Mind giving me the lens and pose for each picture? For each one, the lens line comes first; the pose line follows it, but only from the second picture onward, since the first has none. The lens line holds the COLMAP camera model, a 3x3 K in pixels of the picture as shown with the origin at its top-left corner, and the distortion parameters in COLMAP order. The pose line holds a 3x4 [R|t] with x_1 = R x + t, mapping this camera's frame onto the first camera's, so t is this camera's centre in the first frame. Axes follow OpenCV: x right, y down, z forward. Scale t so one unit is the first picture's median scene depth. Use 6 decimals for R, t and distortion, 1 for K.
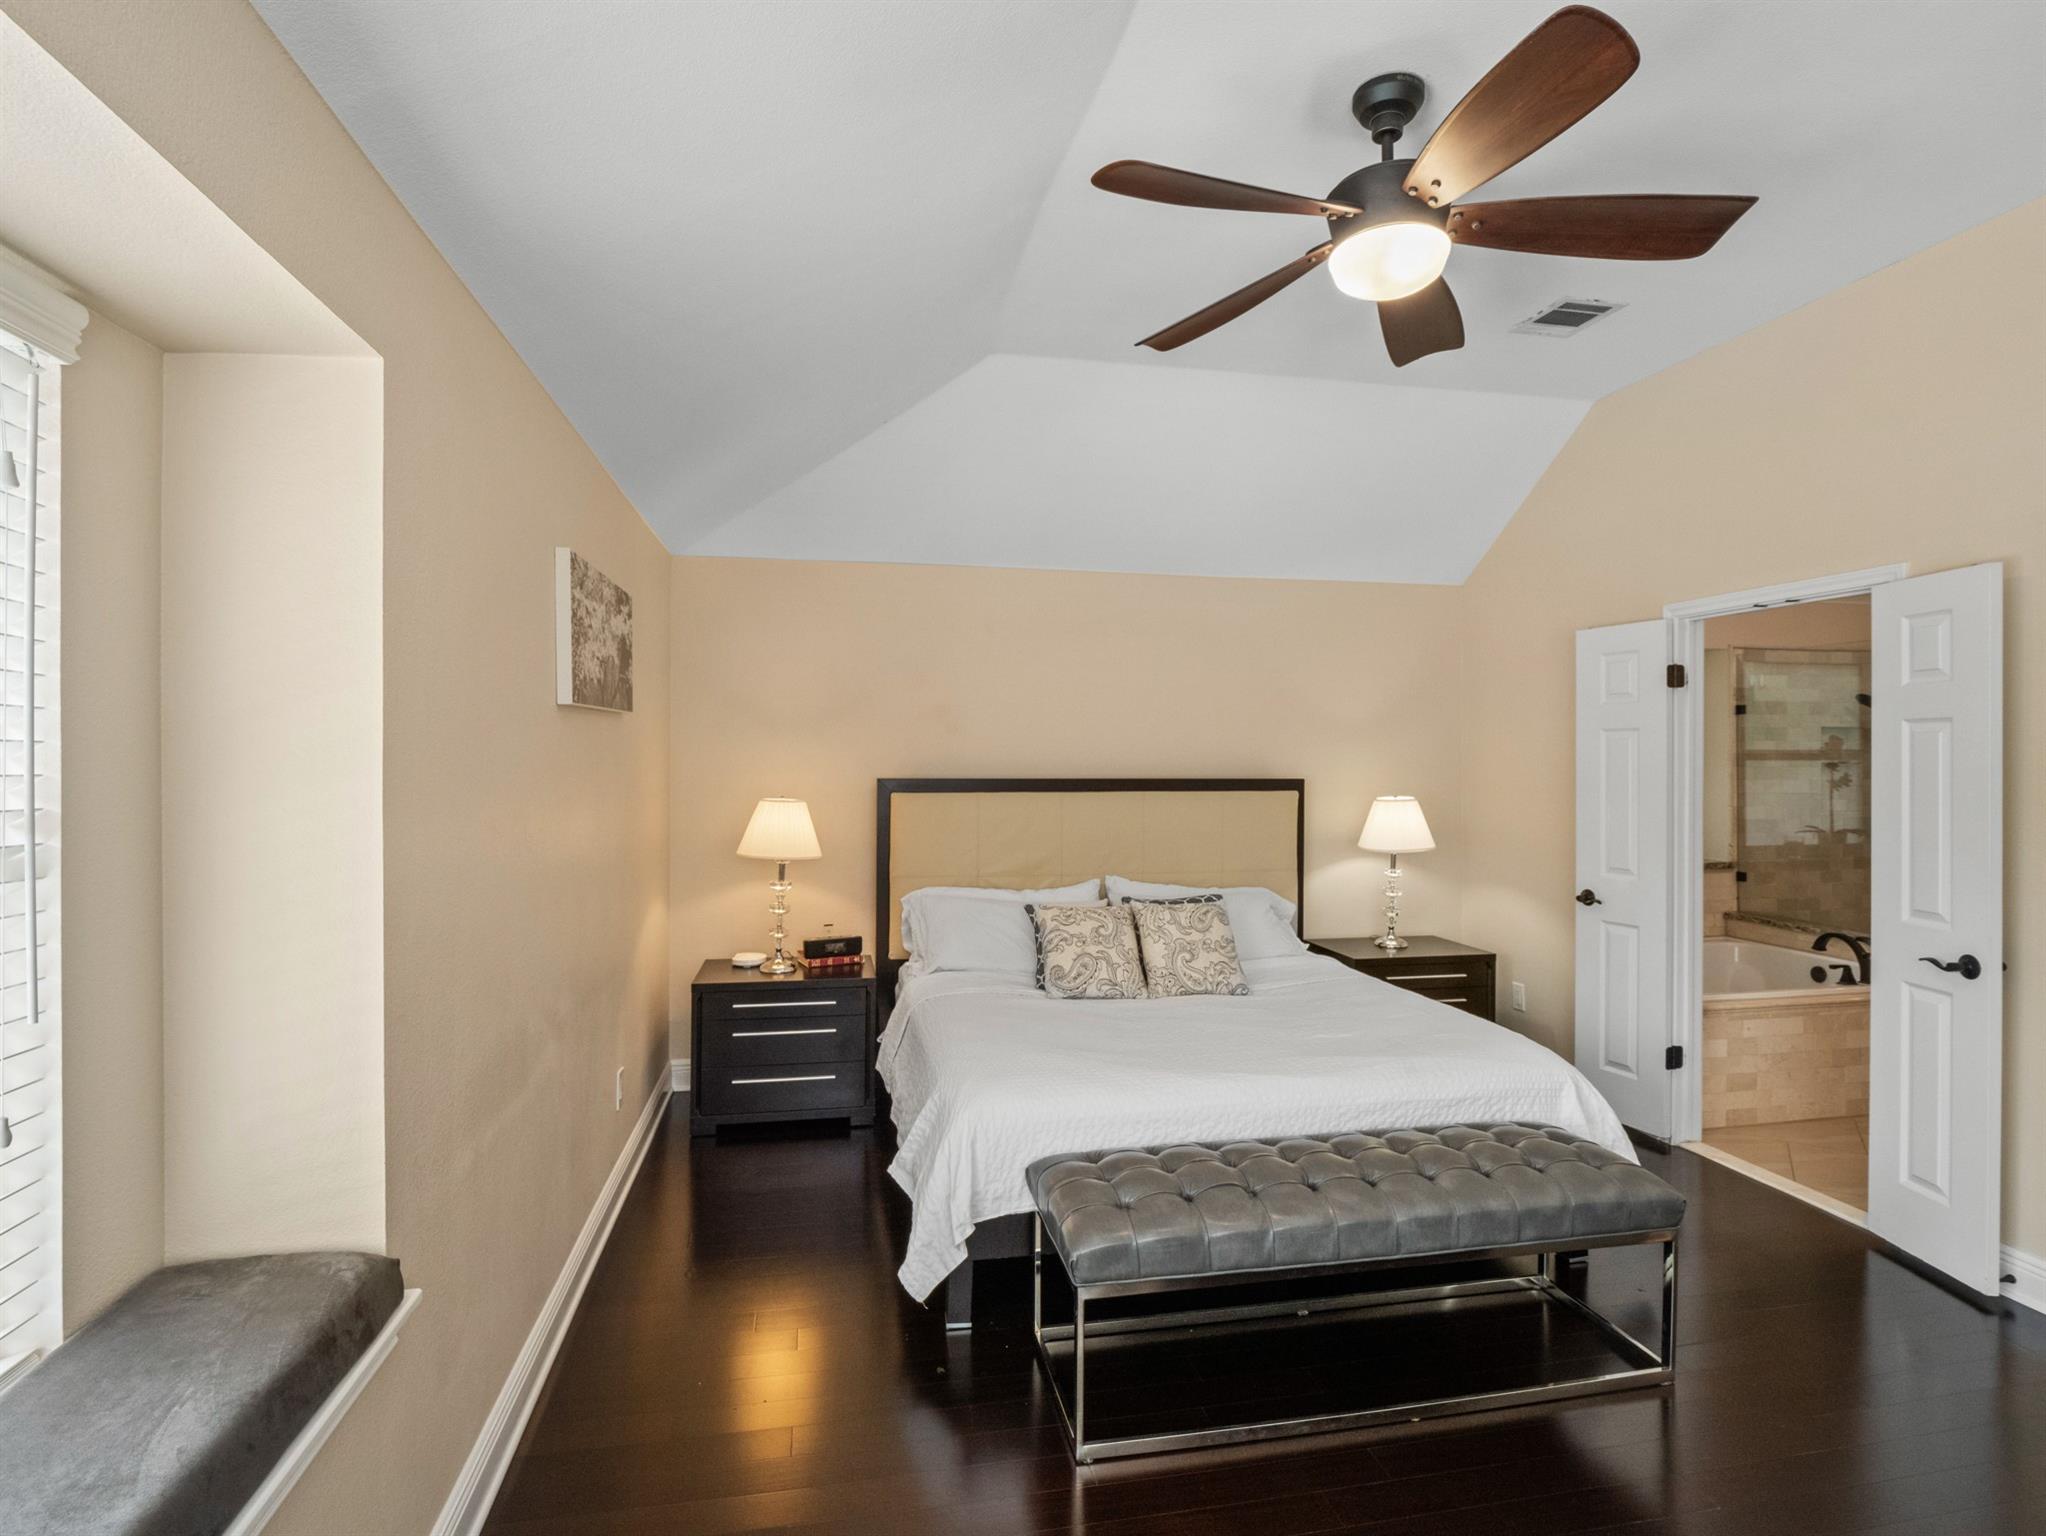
lens RADIAL K [[1021.8, 0, 1059.3], [0, 1021.8, 771.5], [0, 0, 1]] dist [0.000776, 0.000110]
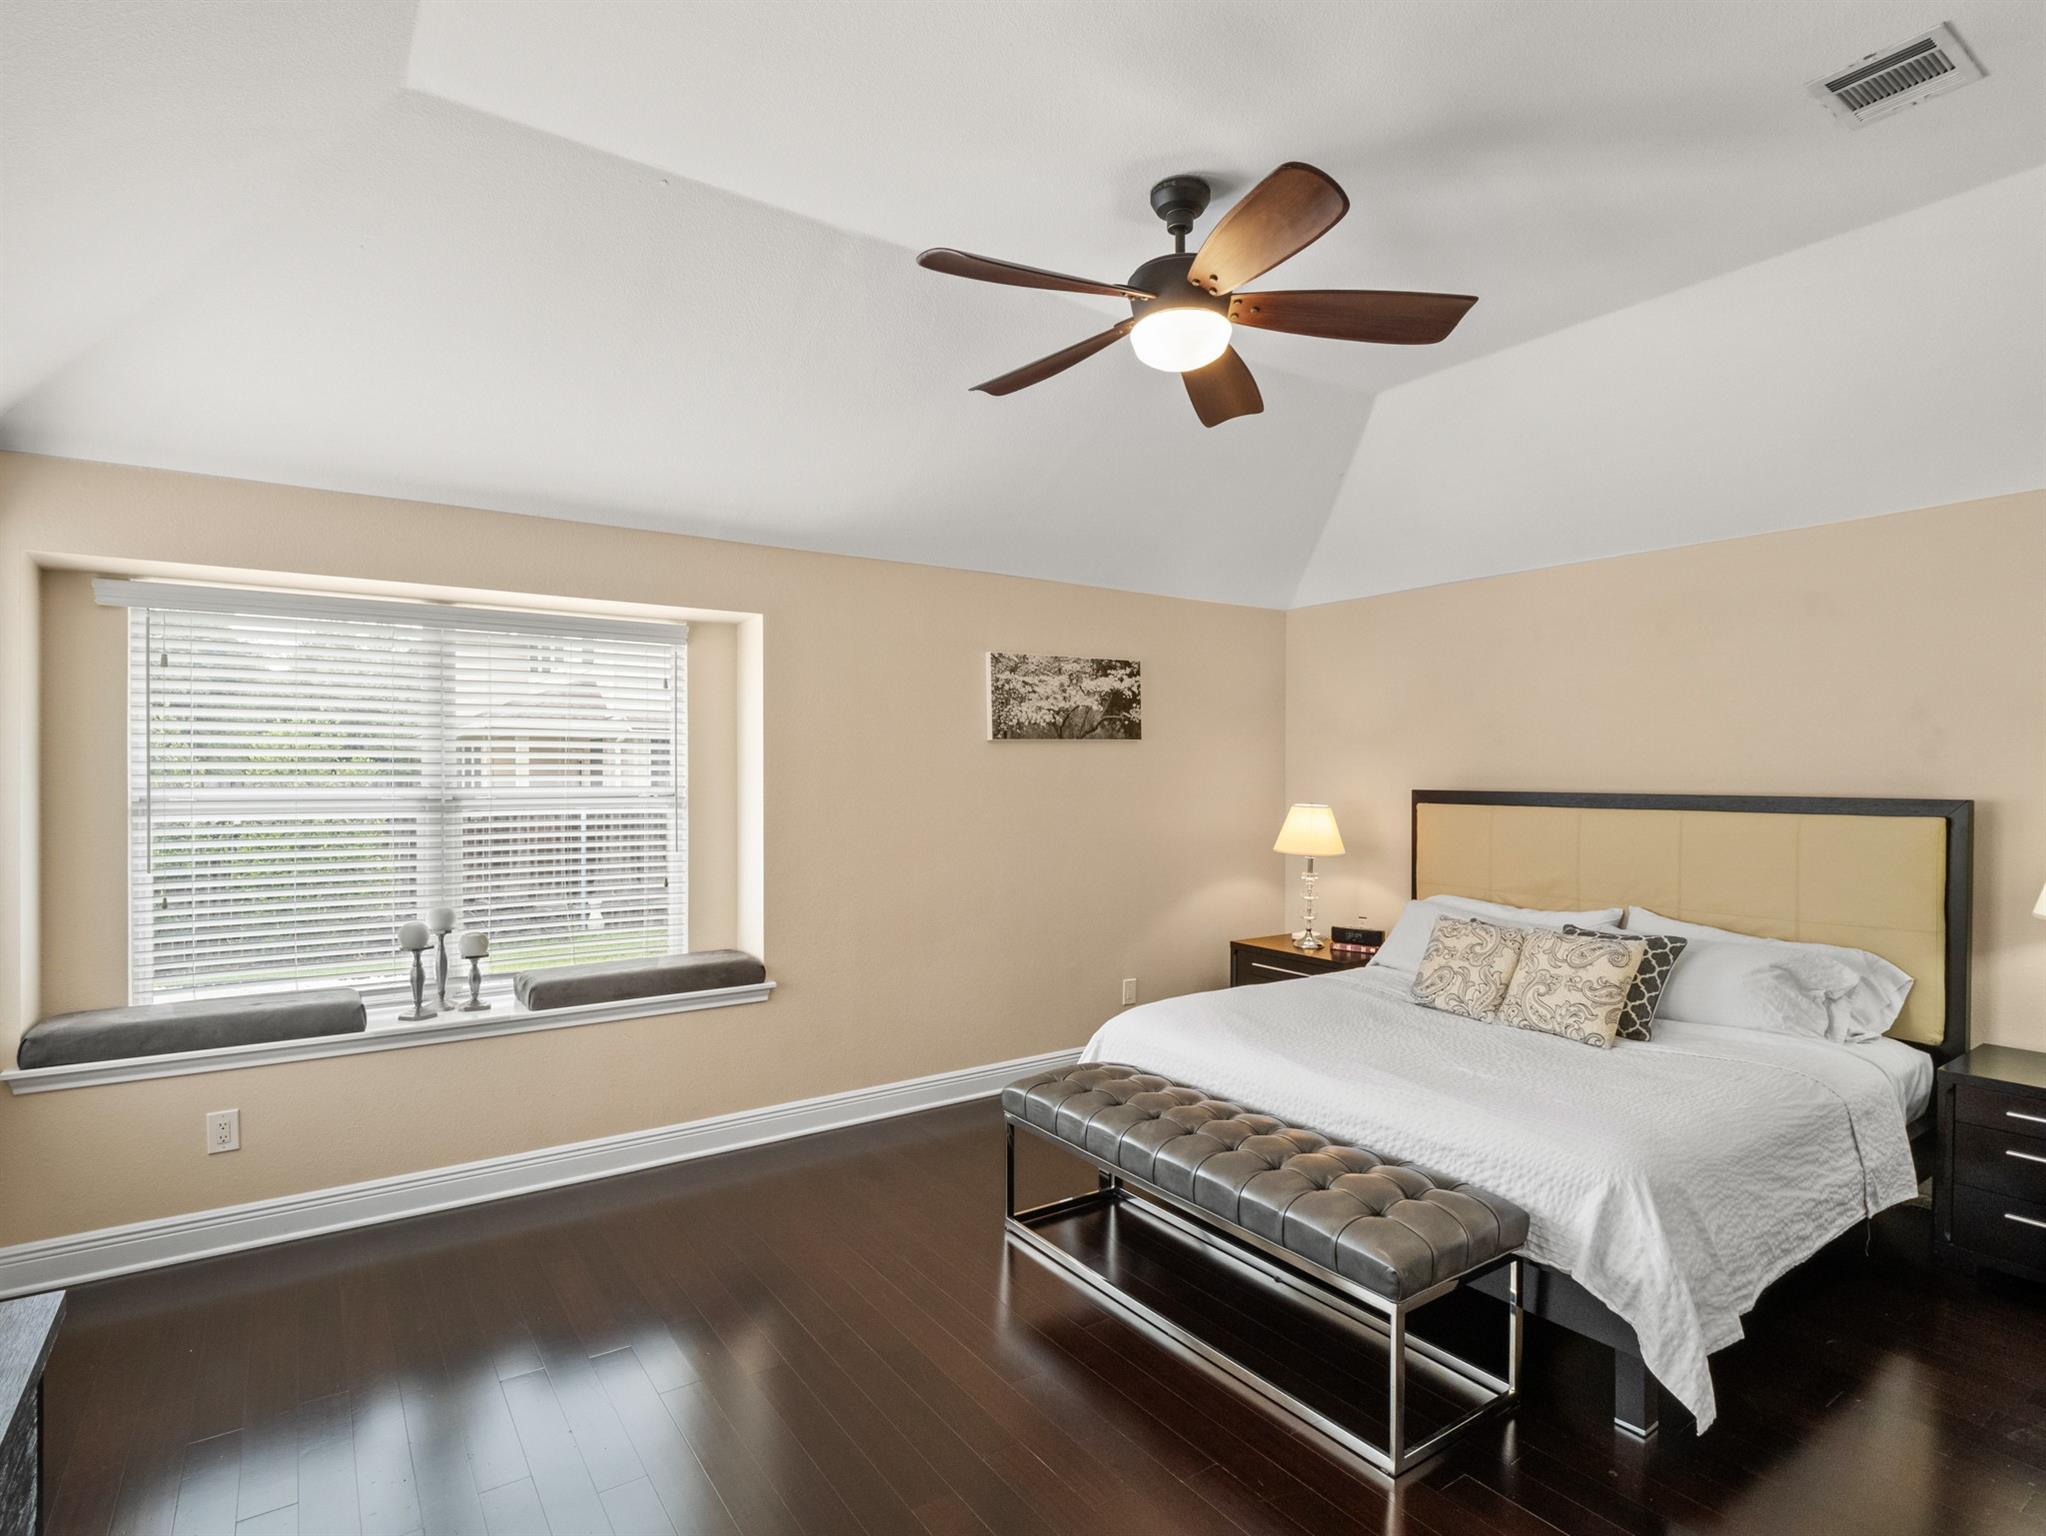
lens RADIAL K [[1084.7, 0, 1031.1], [0, 1084.7, 760.3], [0, 0, 1]] dist [-0.000714, -0.000068]
pose [[0.385025, -0.014190, -0.922797, 0.837344], [-0.007632, 0.999799, -0.018558, -0.000126], [0.922875, 0.014188, 0.384839, 0.212018]]
